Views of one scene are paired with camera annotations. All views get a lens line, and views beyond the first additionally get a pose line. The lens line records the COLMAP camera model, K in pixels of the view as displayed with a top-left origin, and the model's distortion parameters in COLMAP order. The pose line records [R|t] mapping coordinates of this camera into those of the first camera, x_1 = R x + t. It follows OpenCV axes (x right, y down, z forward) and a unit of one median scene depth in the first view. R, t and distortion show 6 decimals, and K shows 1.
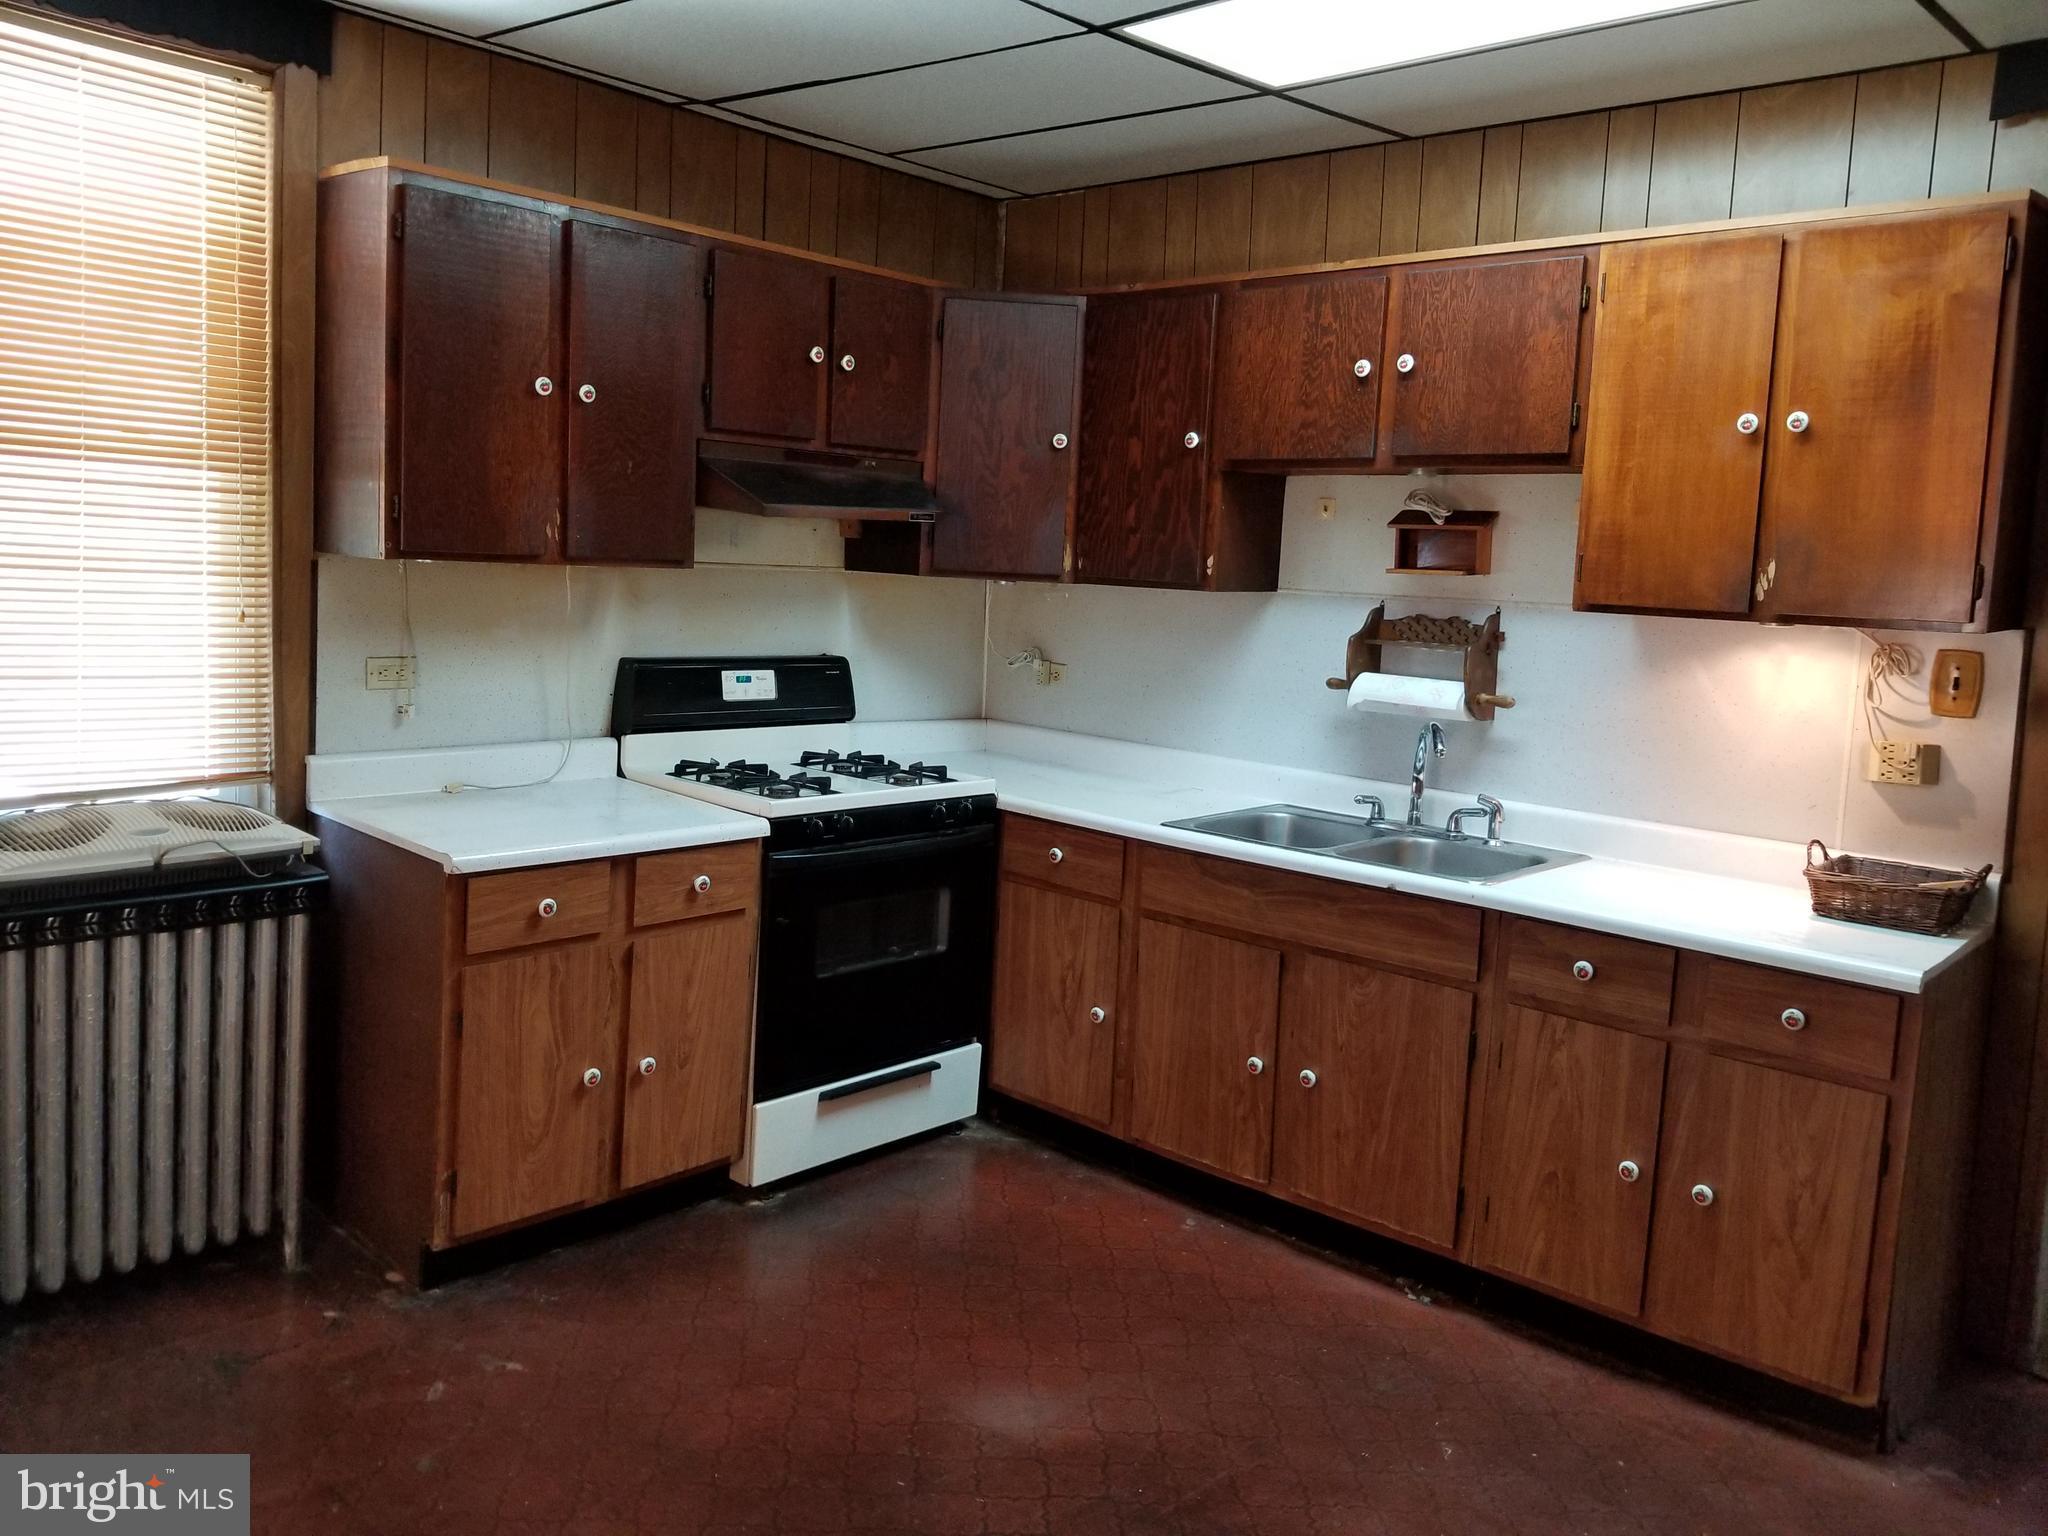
lens RADIAL K [[1583.4, 0, 1019.9], [0, 1583.4, 714.6], [0, 0, 1]] dist [0.090521, -0.112298]
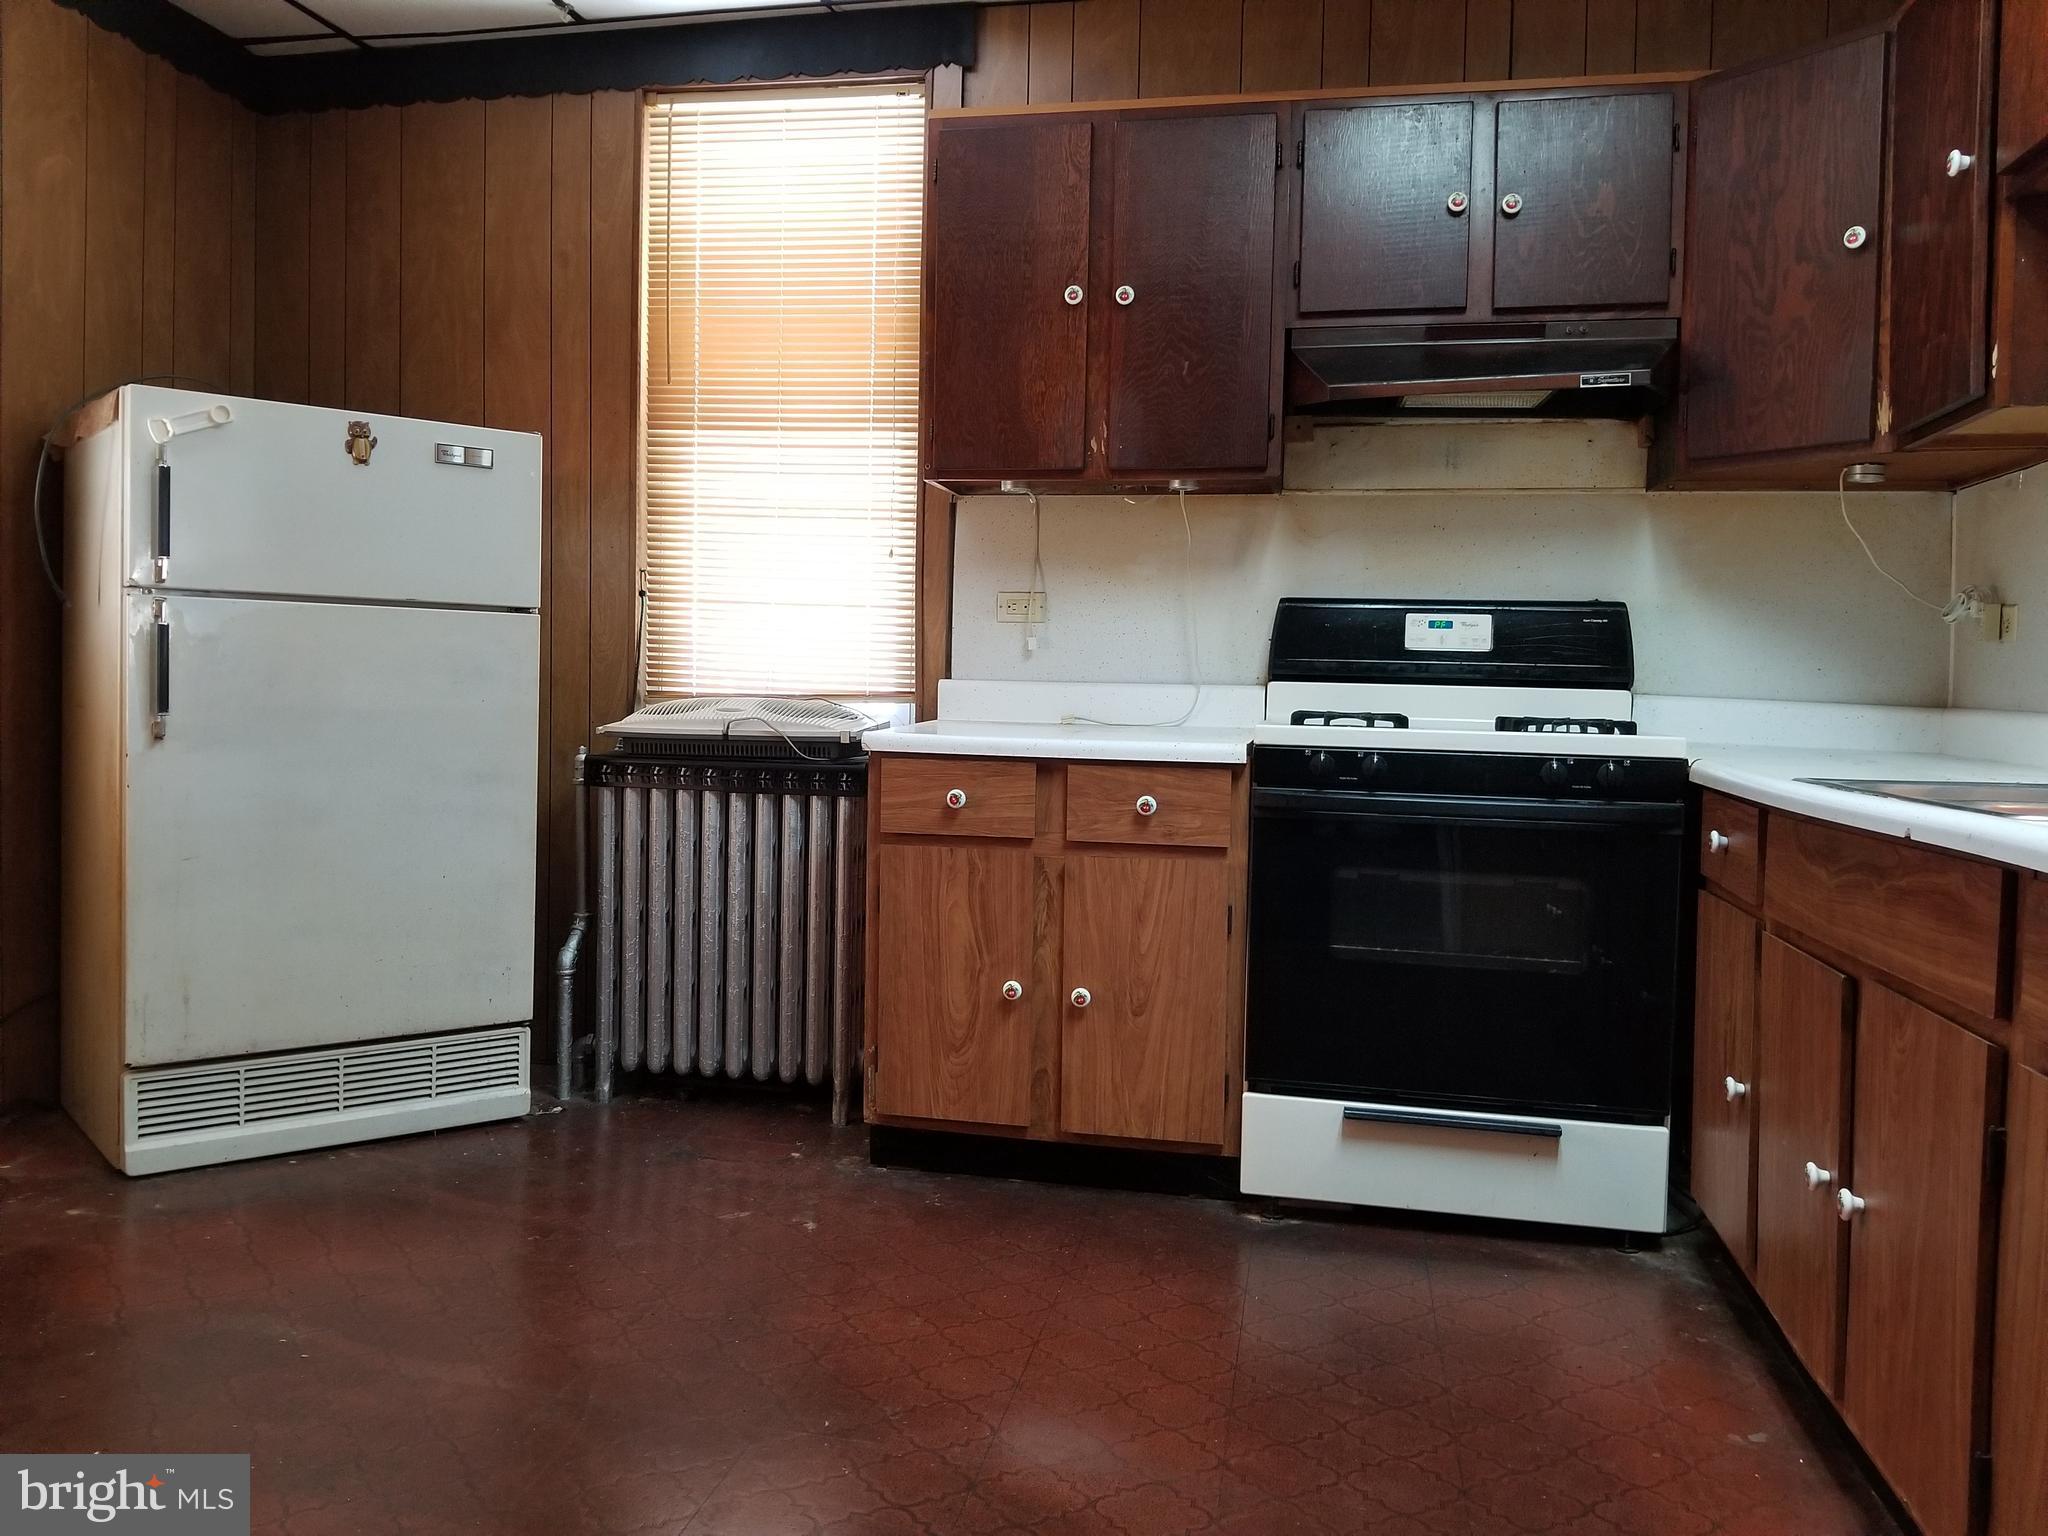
lens RADIAL K [[1640.0, 0, 1022.2], [0, 1640.0, 752.4], [0, 0, 1]] dist [0.086389, -0.148223]
pose [[0.510105, -0.010157, -0.860052, 0.540263], [-0.081528, 0.994857, -0.060104, 0.135176], [0.856239, 0.100778, 0.506654, 0.464846]]
